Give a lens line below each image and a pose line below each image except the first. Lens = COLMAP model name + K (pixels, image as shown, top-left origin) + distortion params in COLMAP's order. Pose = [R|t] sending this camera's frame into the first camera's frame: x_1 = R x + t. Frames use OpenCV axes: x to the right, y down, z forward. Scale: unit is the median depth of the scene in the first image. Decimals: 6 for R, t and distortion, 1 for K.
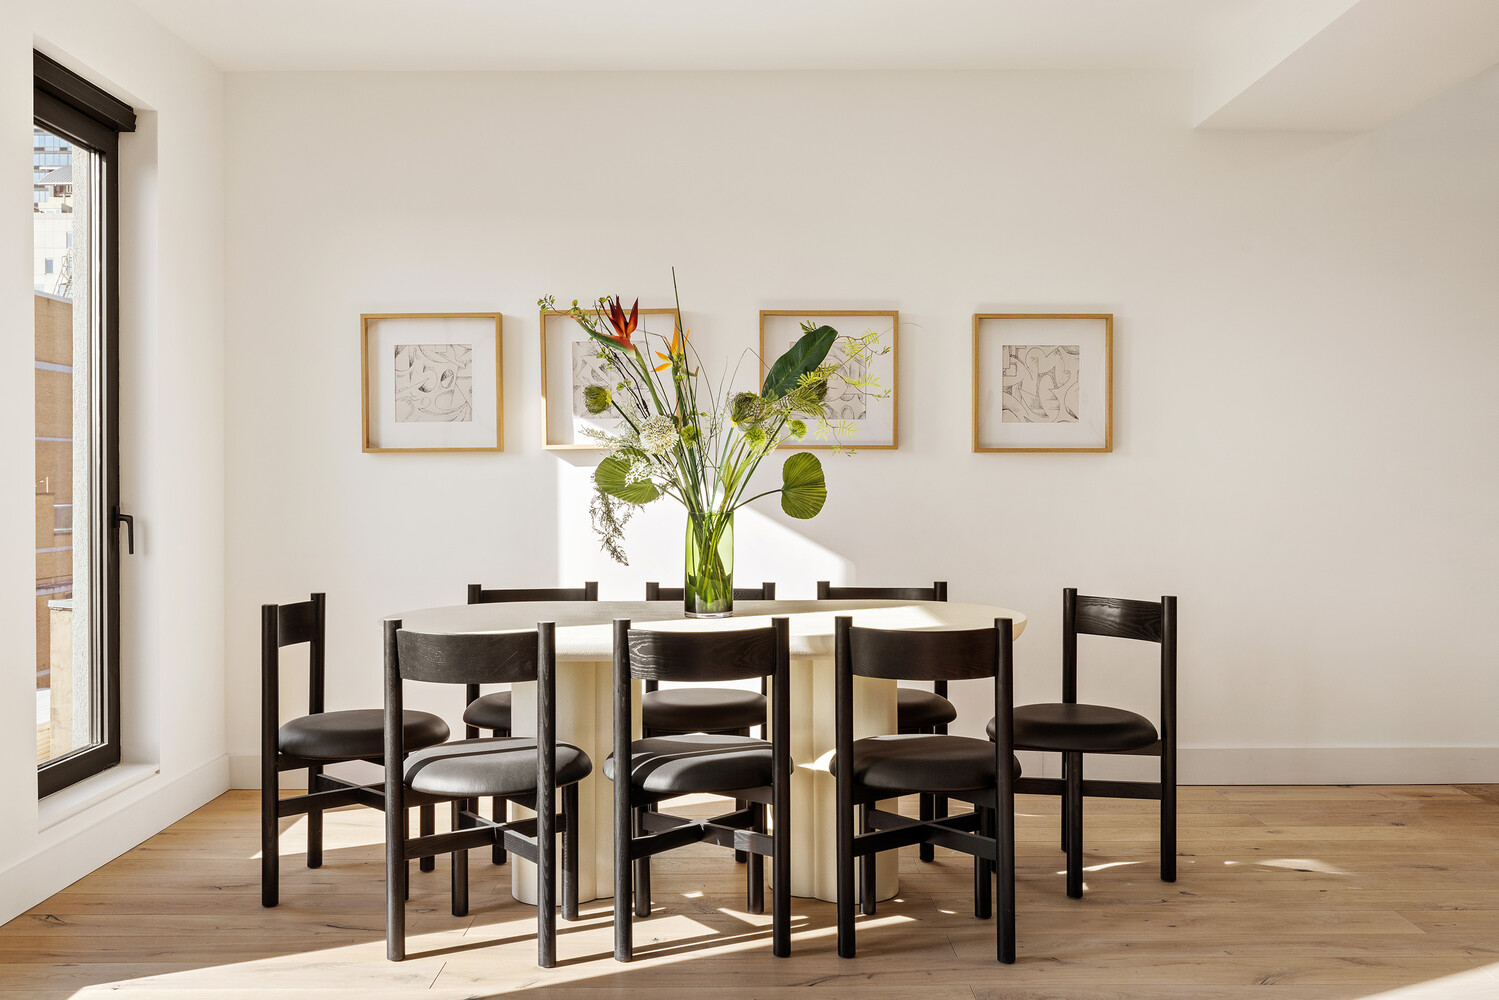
lens RADIAL K [[1387.5, 0, 749.5], [0, 1387.5, 500.0], [0, 0, 1]] dist [0.004698, 0.010371]
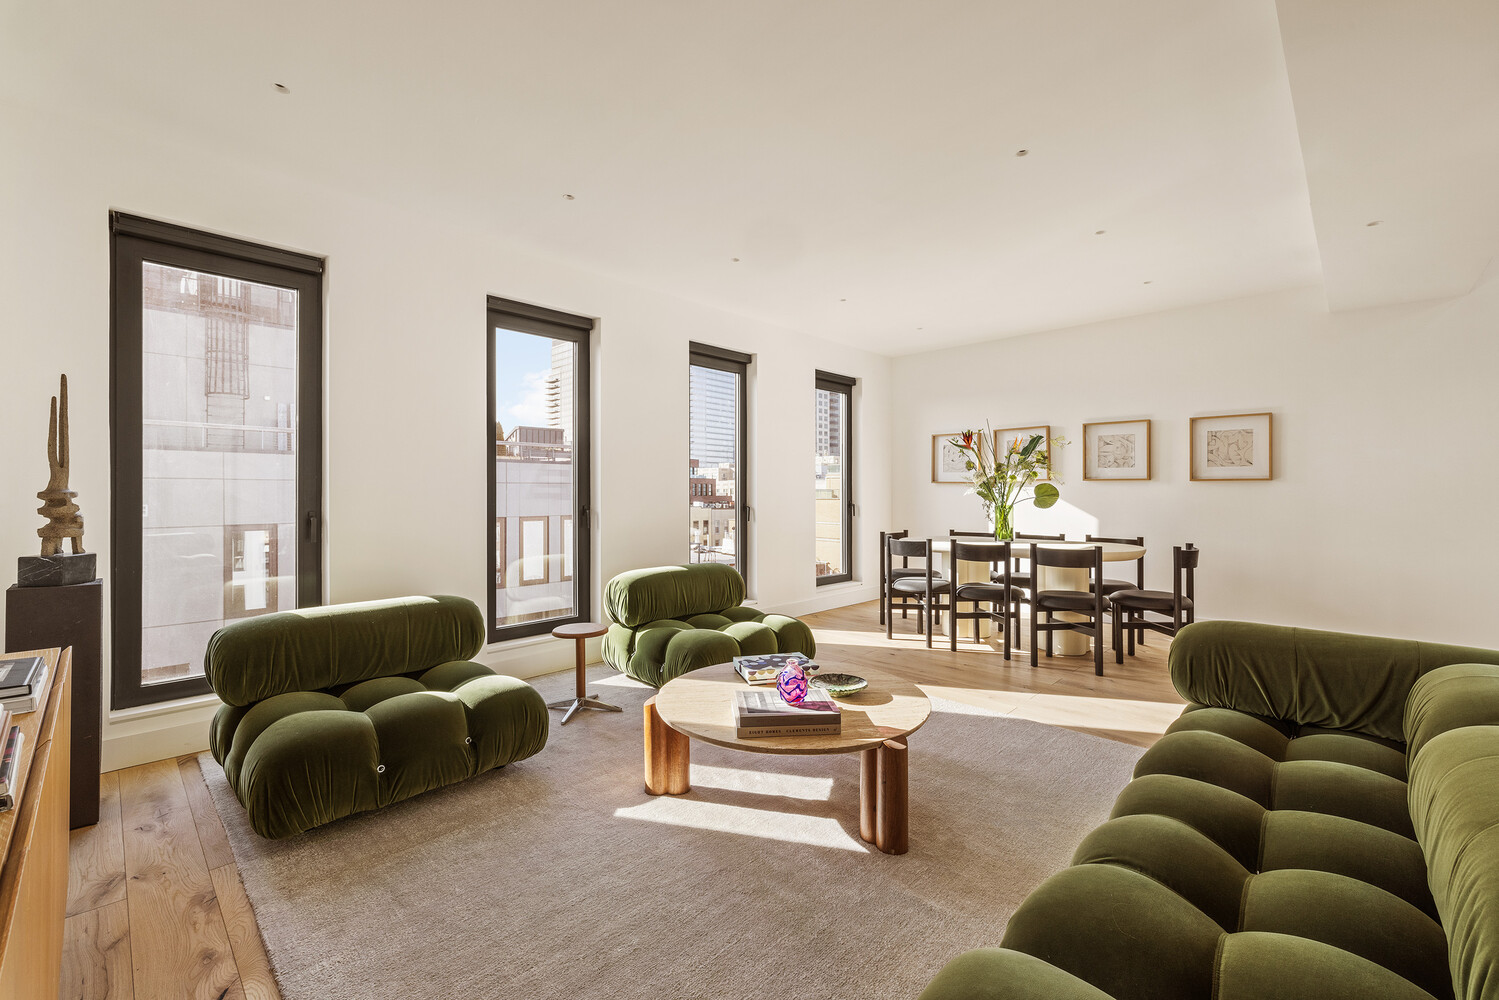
lens RADIAL K [[626.8, 0, 749.5], [0, 626.8, 500.0], [0, 0, 1]] dist [-0.000252, -0.000099]
pose [[0.712347, 0.010117, -0.701755, 0.475353], [-0.011389, 0.999931, 0.002854, 0.000527], [0.701735, 0.005959, 0.712413, -0.252529]]
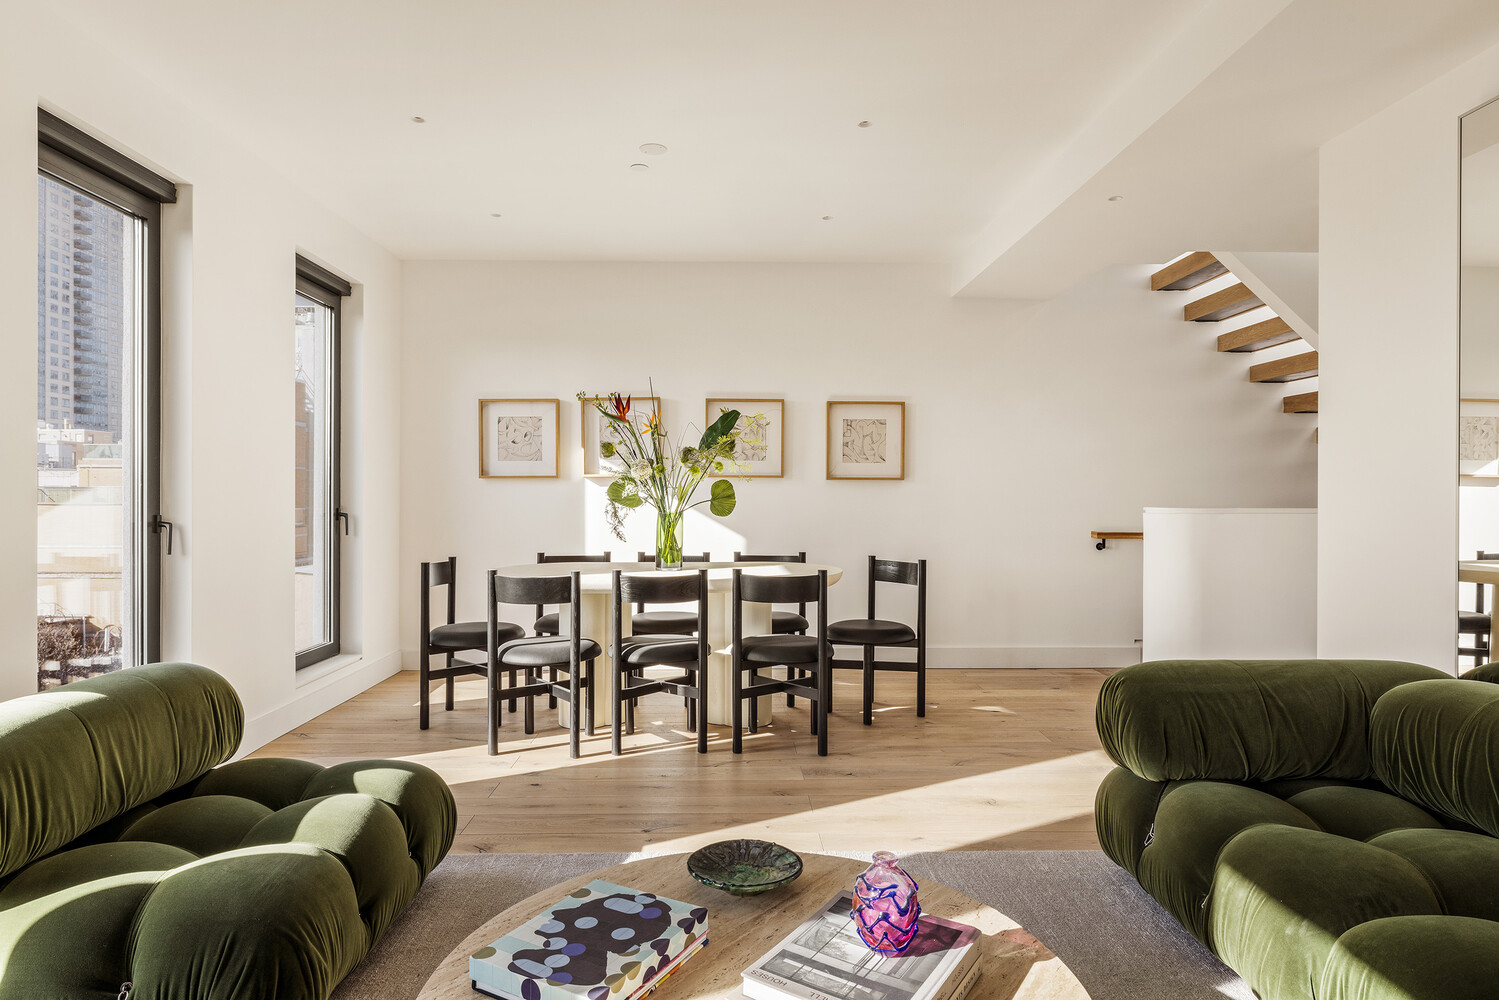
lens RADIAL K [[862.2, 0, 733.7], [0, 862.2, 502.1], [0, 0, 1]] dist [0.002907, 0.000730]
pose [[0.999947, 0.004517, 0.009238, 0.044772], [-0.004462, 0.999972, -0.005982, 0.001624], [-0.009264, 0.005940, 0.999939, -0.125471]]
